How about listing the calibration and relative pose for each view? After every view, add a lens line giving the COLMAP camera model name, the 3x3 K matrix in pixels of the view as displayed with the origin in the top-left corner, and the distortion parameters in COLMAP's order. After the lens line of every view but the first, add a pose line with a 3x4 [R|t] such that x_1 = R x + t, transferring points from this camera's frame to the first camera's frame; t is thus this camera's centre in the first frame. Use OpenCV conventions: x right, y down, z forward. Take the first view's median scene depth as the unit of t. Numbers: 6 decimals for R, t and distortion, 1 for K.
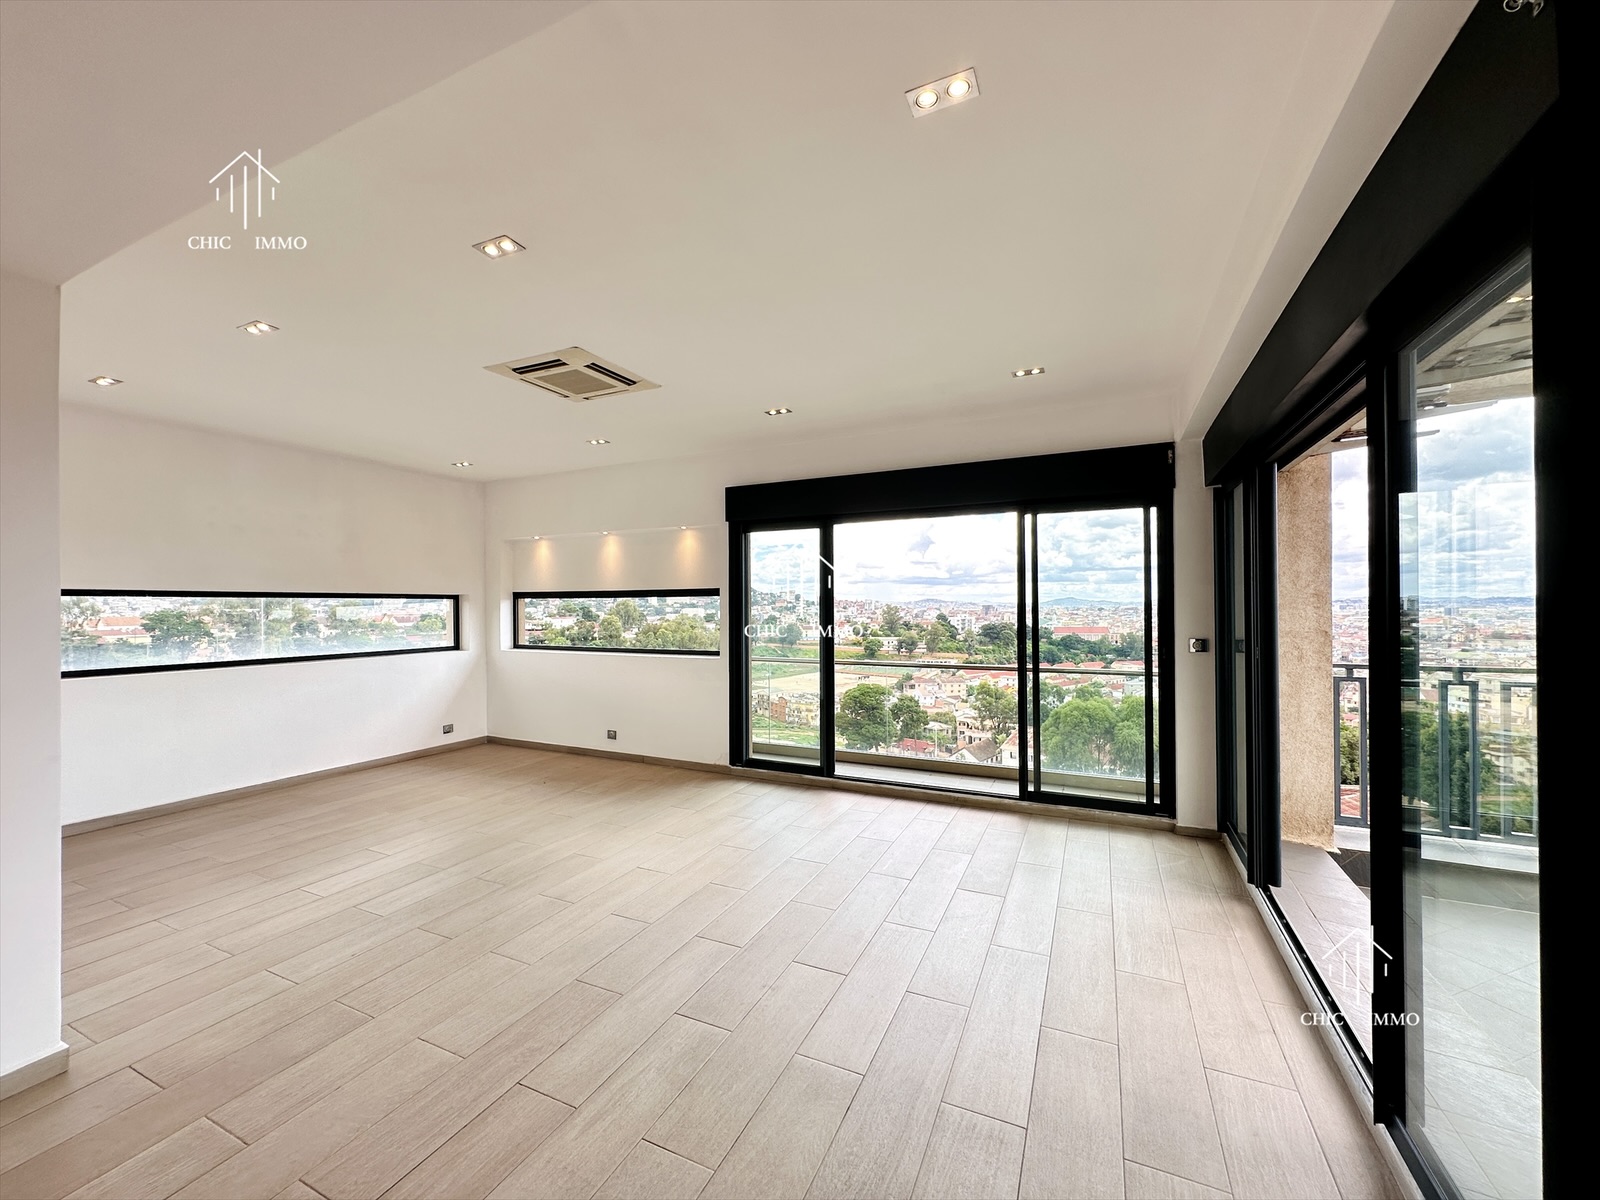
lens RADIAL K [[634.6, 0, 796.5], [0, 634.6, 600.0], [0, 0, 1]] dist [-0.000938, 0.000042]
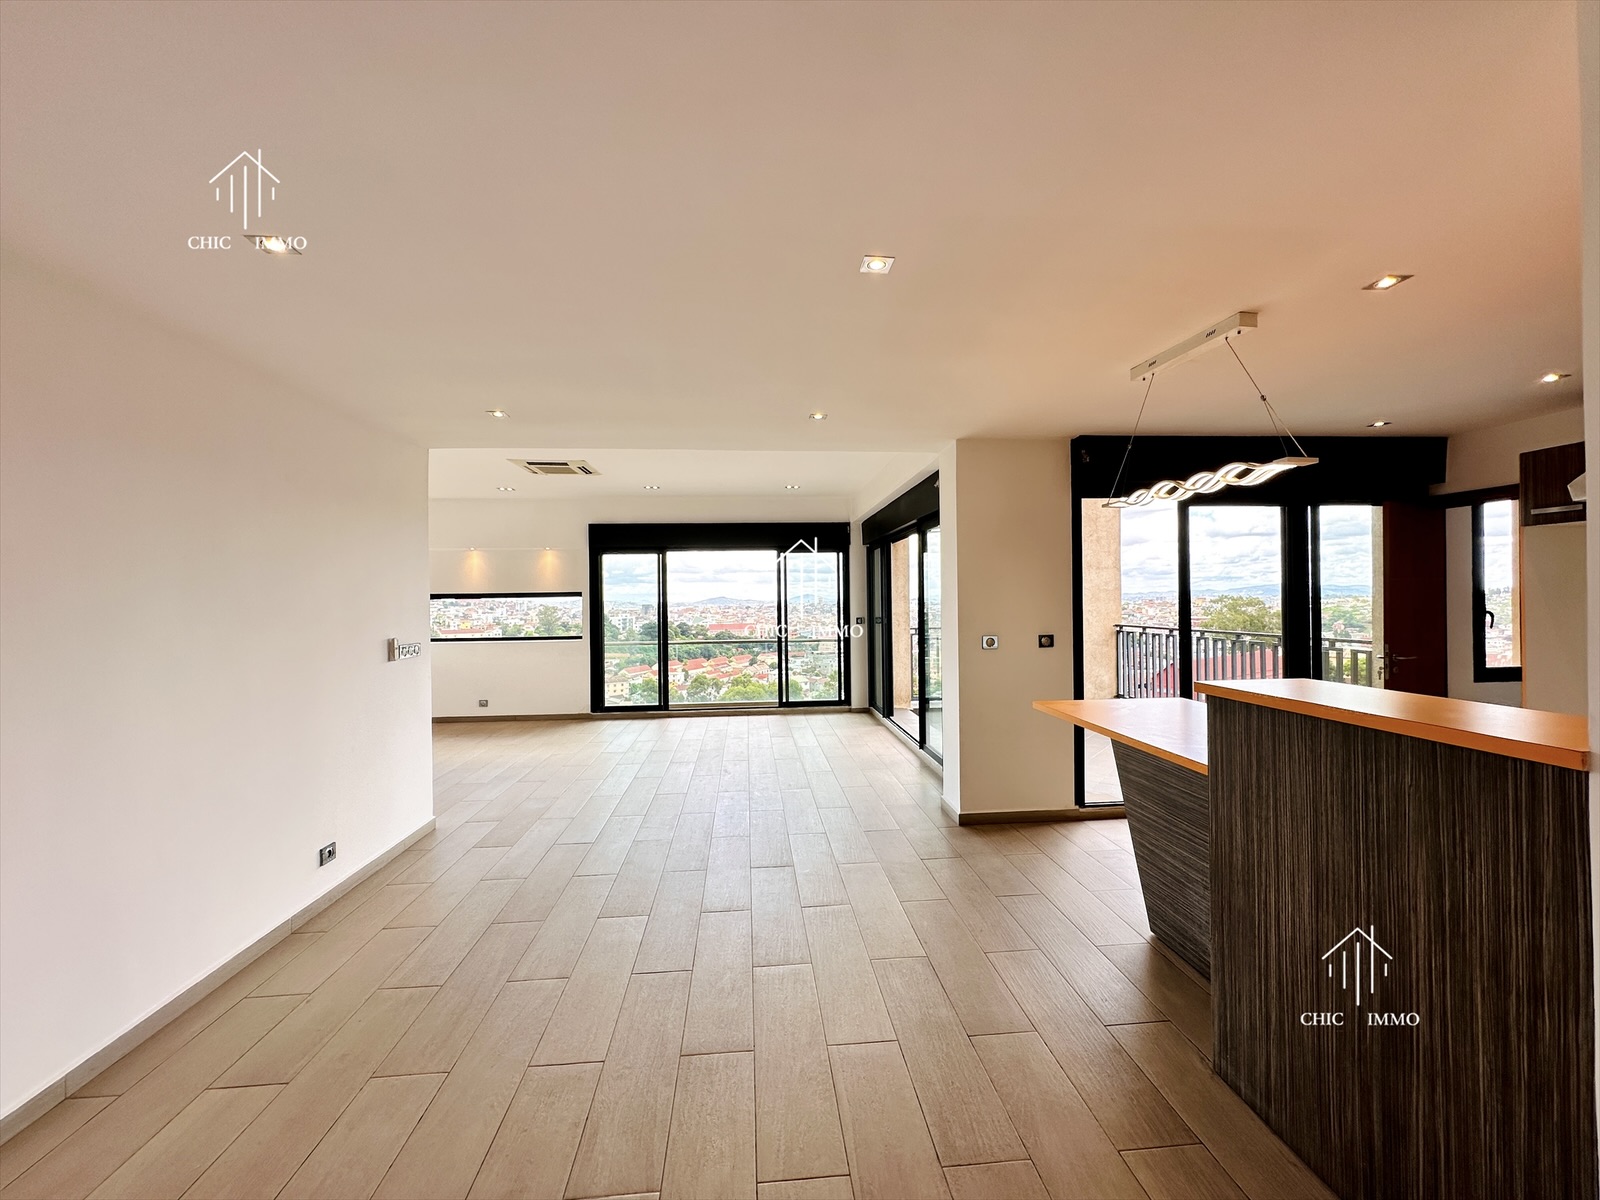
lens RADIAL K [[634.6, 0, 796.5], [0, 634.6, 600.0], [0, 0, 1]] dist [-0.000938, 0.000042]
pose [[0.866292, -0.004385, 0.499519, -0.533581], [0.003975, 0.999990, 0.001885, -0.000333], [-0.499522, 0.000352, 0.866301, -0.635443]]
